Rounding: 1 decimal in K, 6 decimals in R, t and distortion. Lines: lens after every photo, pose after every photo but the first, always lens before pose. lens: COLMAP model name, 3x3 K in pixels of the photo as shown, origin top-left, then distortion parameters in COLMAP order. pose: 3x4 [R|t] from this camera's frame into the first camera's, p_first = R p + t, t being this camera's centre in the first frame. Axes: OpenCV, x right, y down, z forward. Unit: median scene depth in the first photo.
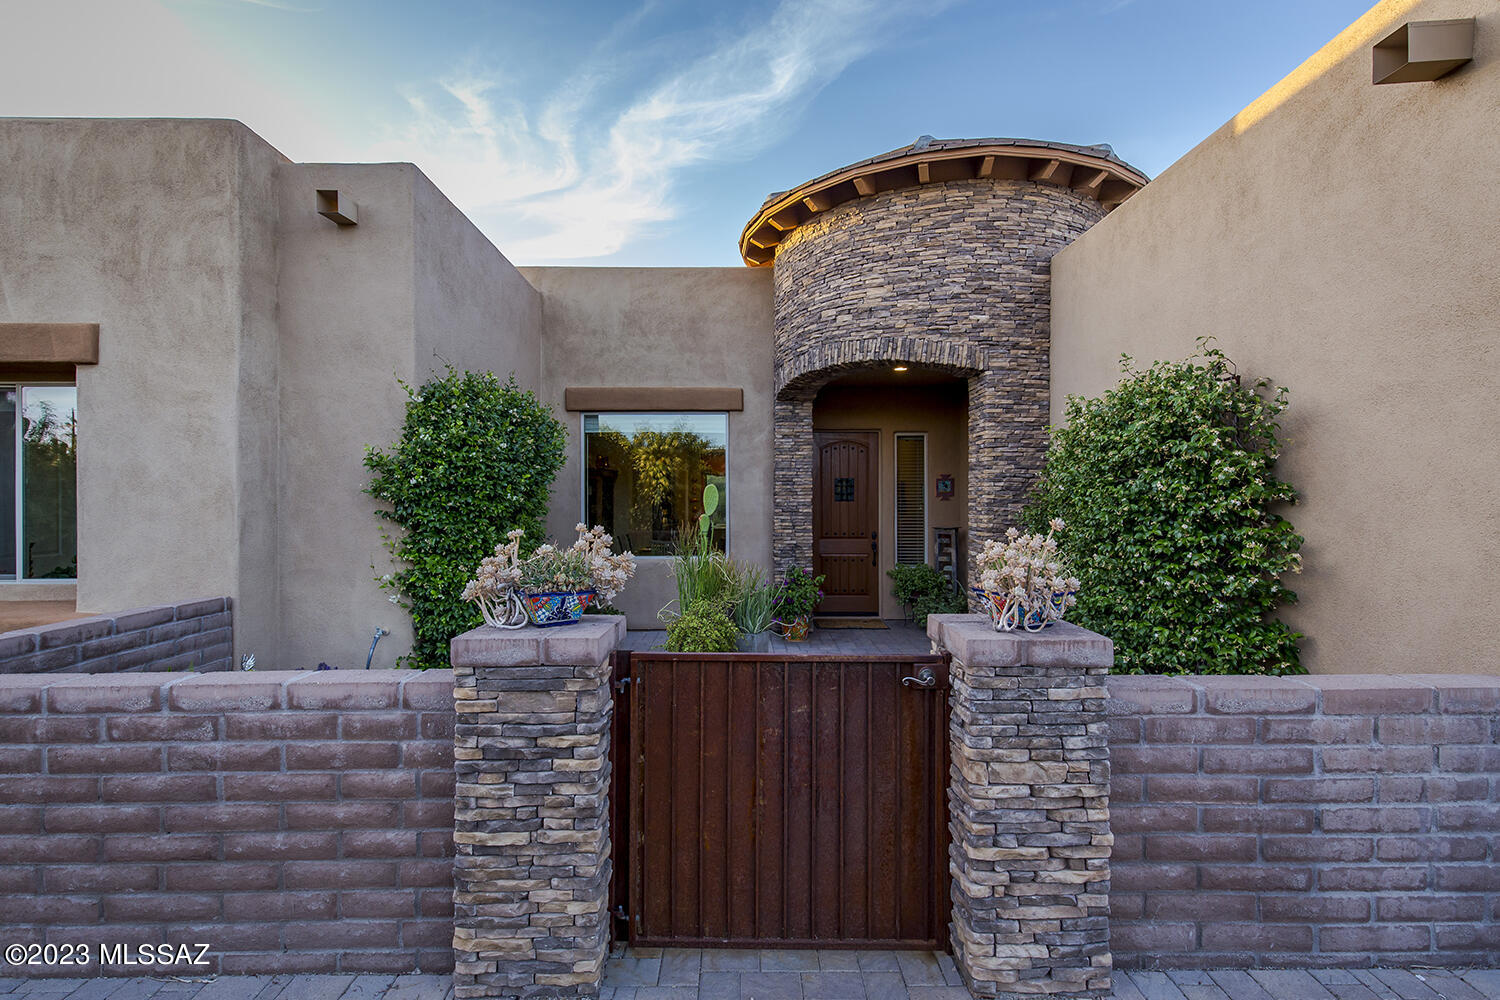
lens RADIAL K [[677.5, 0, 750.8], [0, 677.5, 507.9], [0, 0, 1]] dist [0.006927, -0.000087]
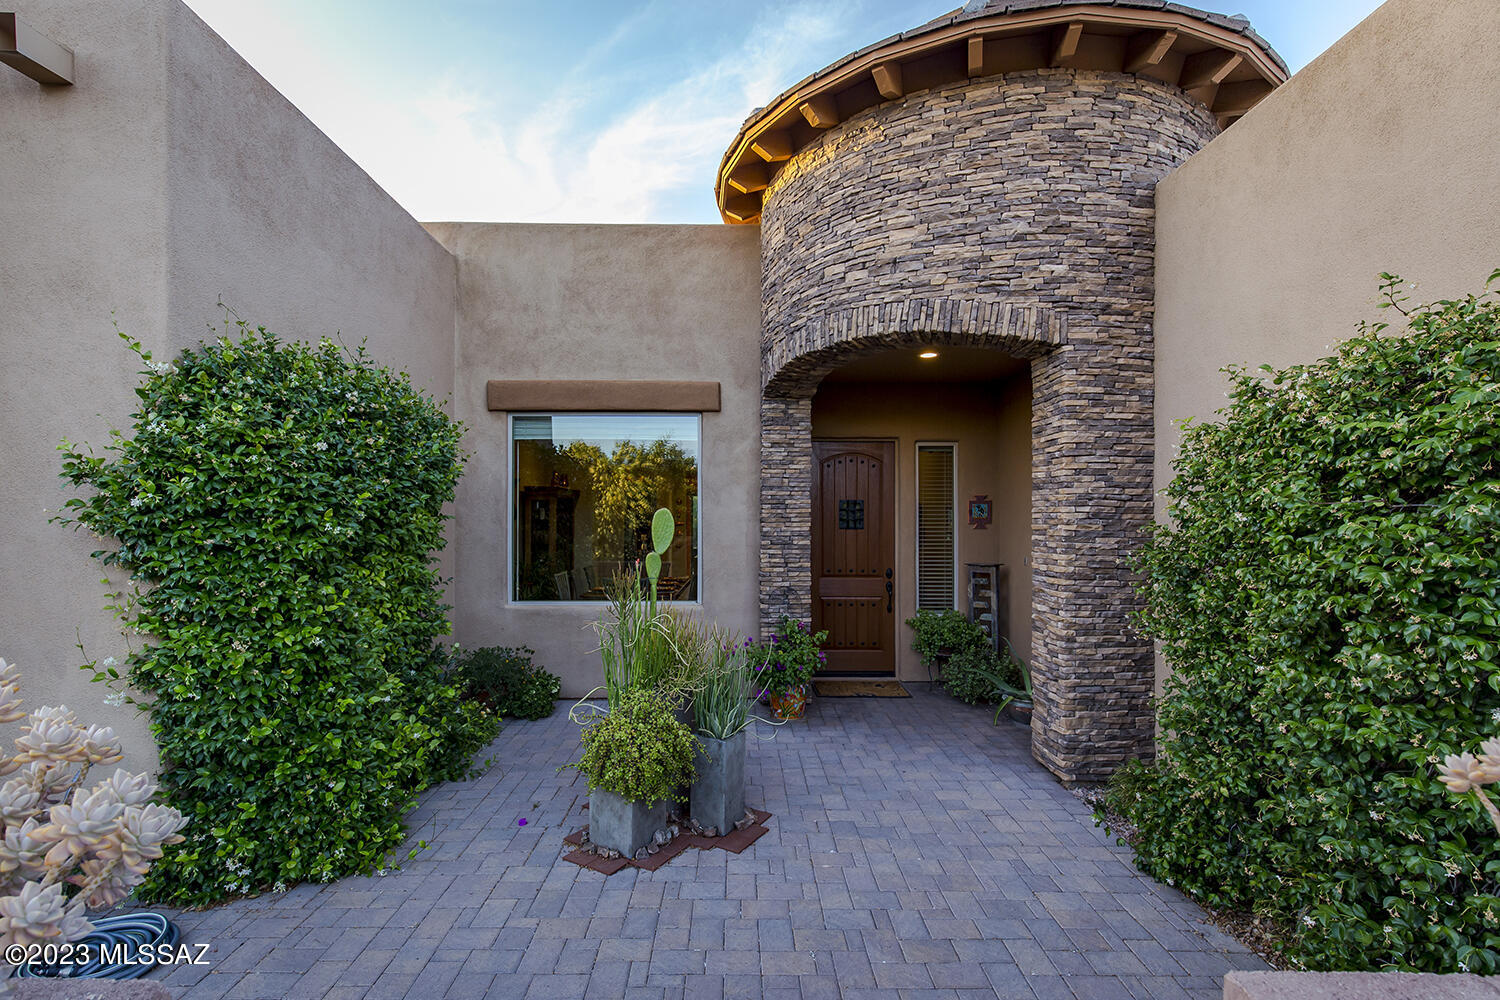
lens RADIAL K [[673.9, 0, 750.0], [0, 673.9, 519.2], [0, 0, 1]] dist [0.002870, 0.000165]
pose [[0.999988, 0.003063, 0.003903, 0.025378], [-0.003006, 0.999890, -0.014524, -0.014090], [-0.003947, 0.014512, 0.999887, 0.316756]]
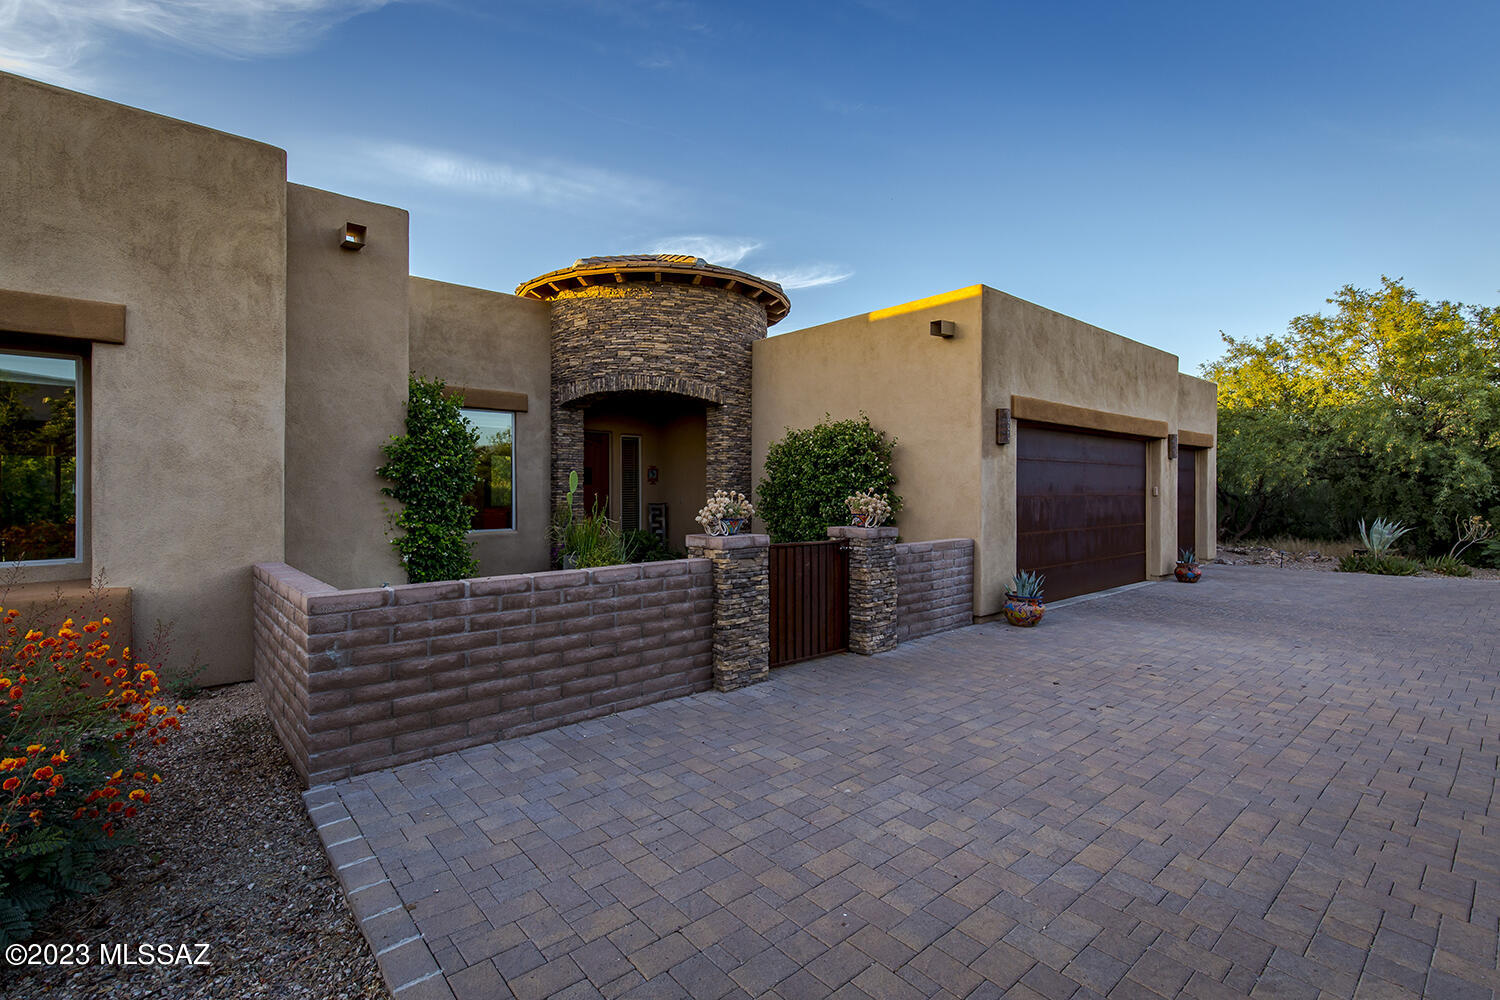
lens RADIAL K [[677.5, 0, 750.8], [0, 677.5, 507.9], [0, 0, 1]] dist [0.006927, -0.000087]
pose [[0.758384, -0.018649, 0.651541, -0.683535], [0.007402, 0.999773, 0.020001, 0.016240], [-0.651765, -0.010346, 0.758350, -0.298014]]
